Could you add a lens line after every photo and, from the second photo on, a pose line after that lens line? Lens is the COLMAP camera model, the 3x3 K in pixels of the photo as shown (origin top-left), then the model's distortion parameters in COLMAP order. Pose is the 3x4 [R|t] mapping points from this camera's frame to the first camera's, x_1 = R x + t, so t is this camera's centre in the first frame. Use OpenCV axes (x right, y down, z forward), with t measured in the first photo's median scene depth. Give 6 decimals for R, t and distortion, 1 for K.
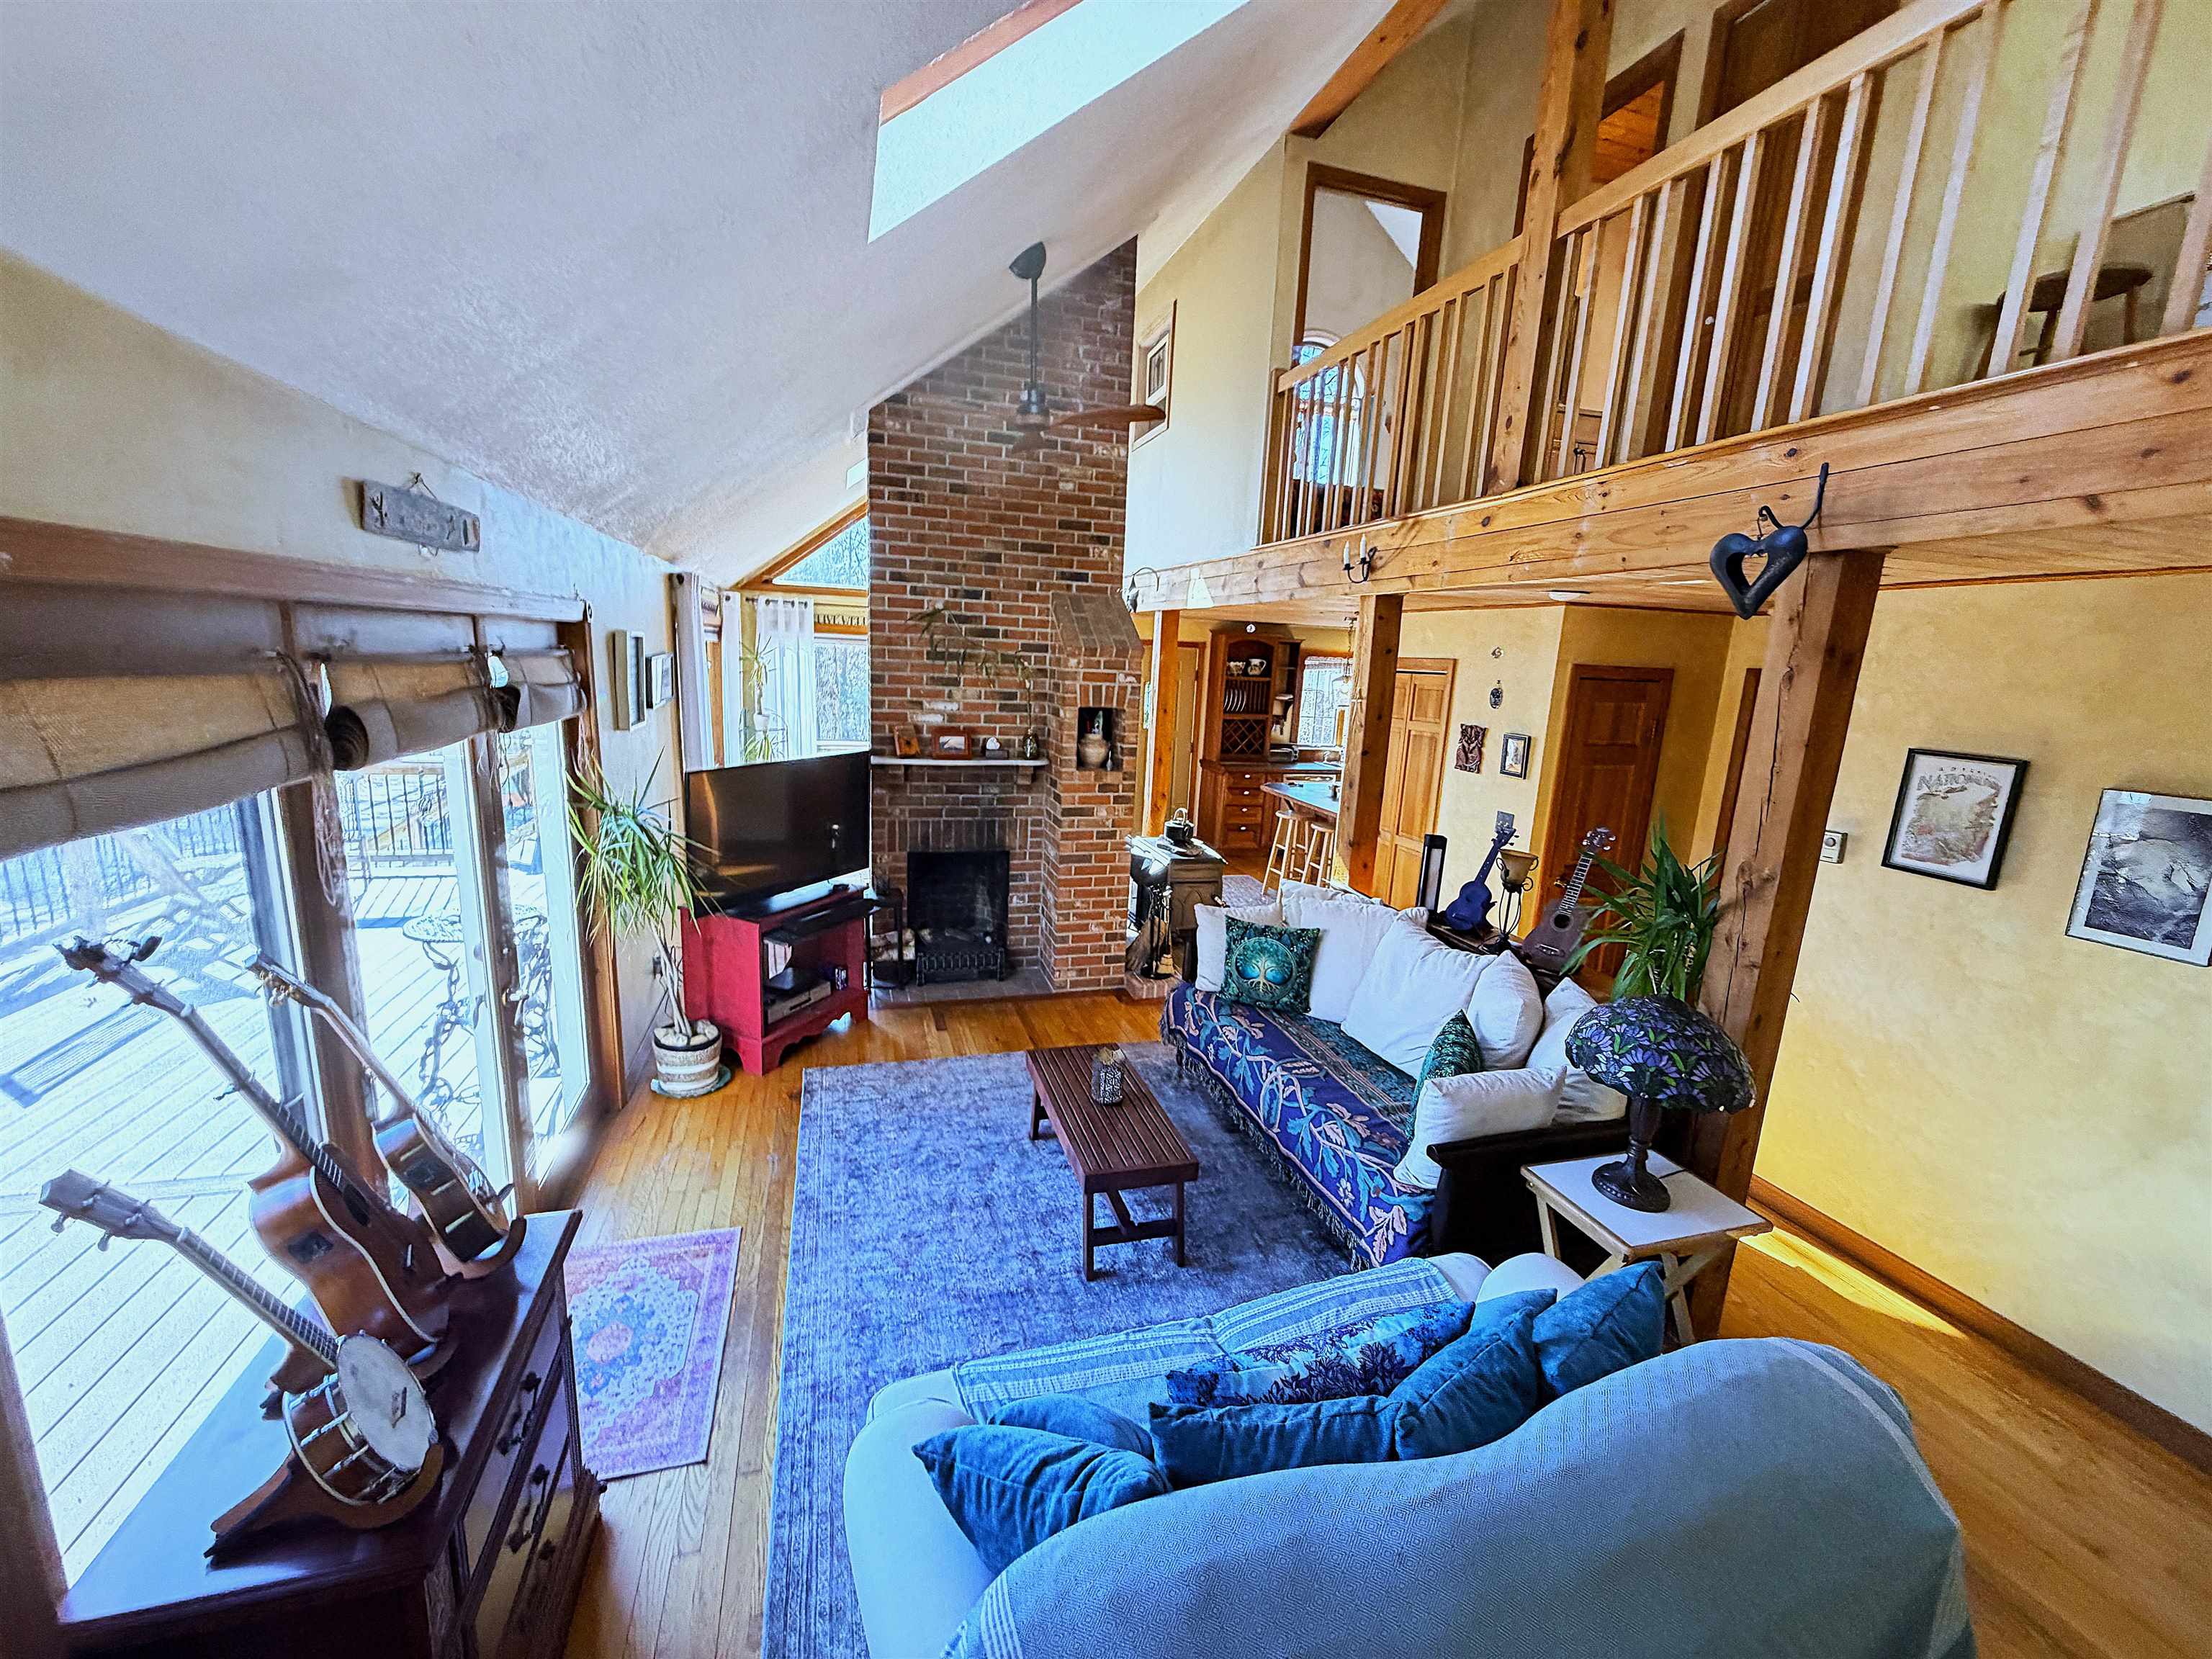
lens RADIAL K [[878.3, 0, 1097.1], [0, 878.3, 833.2], [0, 0, 1]] dist [-0.001664, -0.000093]
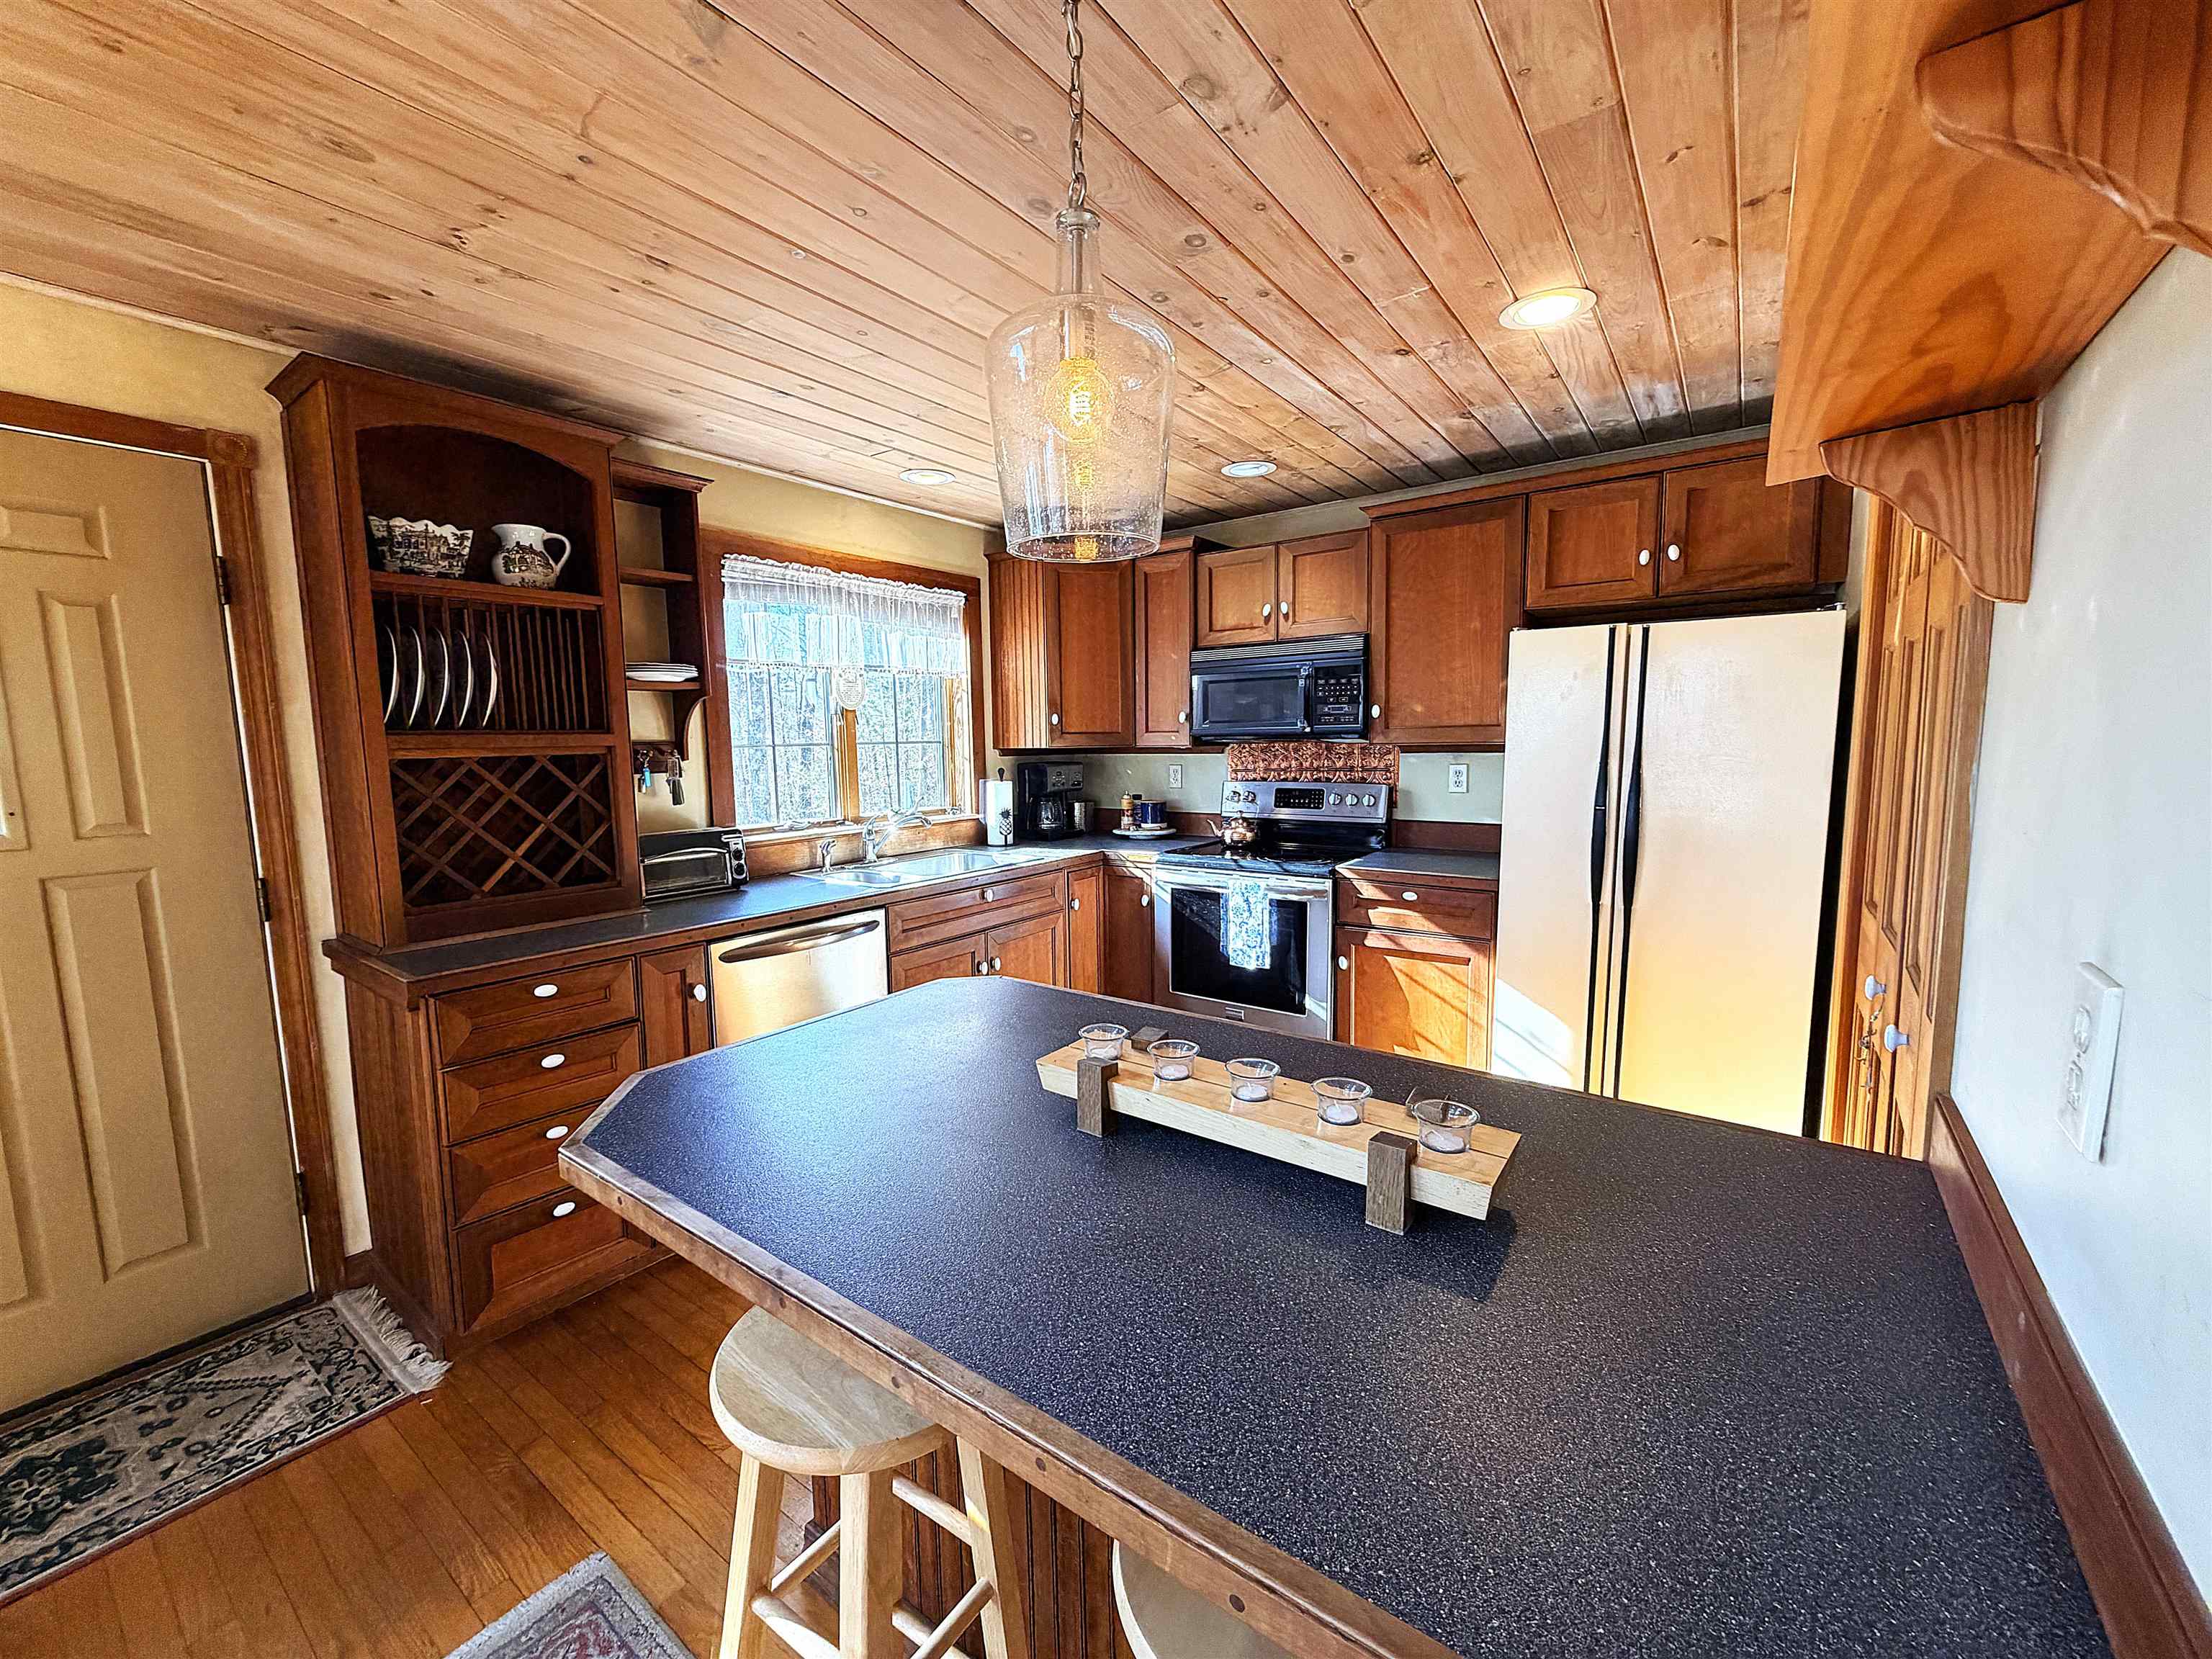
lens RADIAL K [[879.0, 0, 1099.5], [0, 879.0, 833.2], [0, 0, 1]] dist [-0.002440, 0.000097]
pose [[0.793945, -0.124262, 0.595155, 0.323012], [0.174194, 0.984345, -0.026856, -0.154514], [-0.582501, 0.124994, 0.803162, 1.511900]]
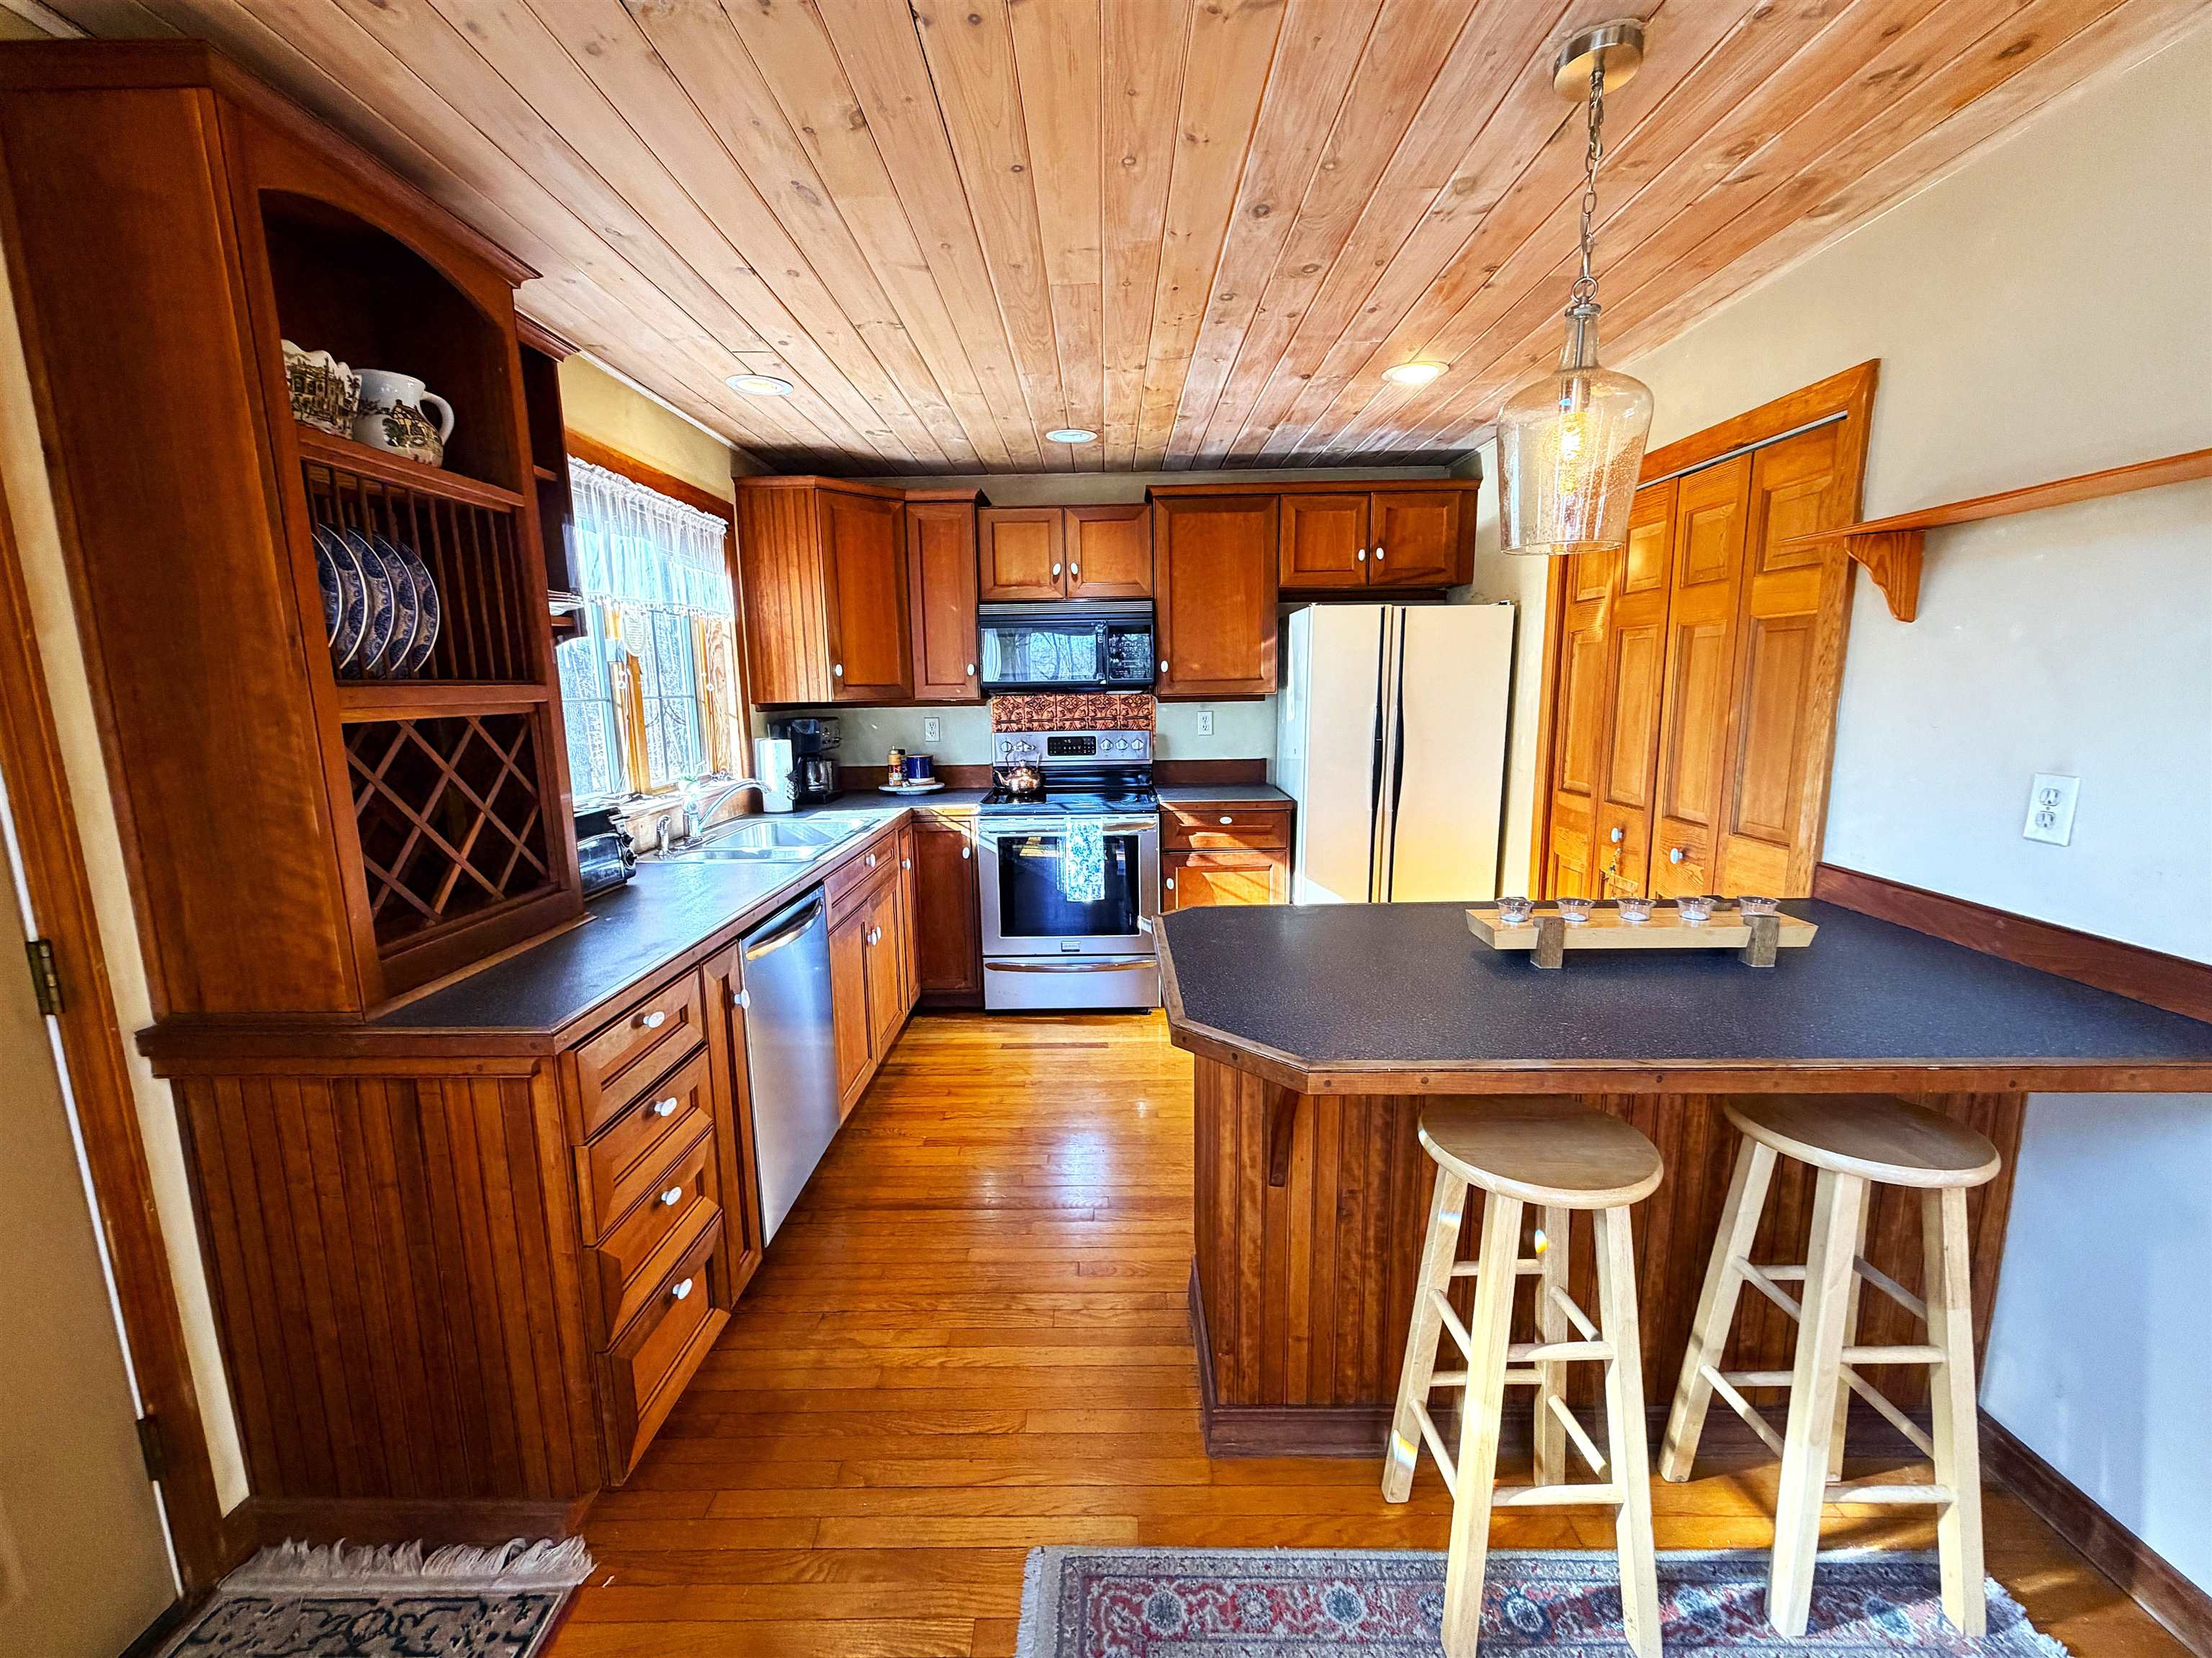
lens RADIAL K [[900.4, 0, 1096.0], [0, 900.4, 833.2], [0, 0, 1]] dist [-0.001622, -0.000351]
pose [[0.291309, -0.208877, 0.933547, 0.072814], [0.222194, 0.963957, 0.146346, -0.225838], [-0.930467, 0.164796, 0.327220, 1.775254]]
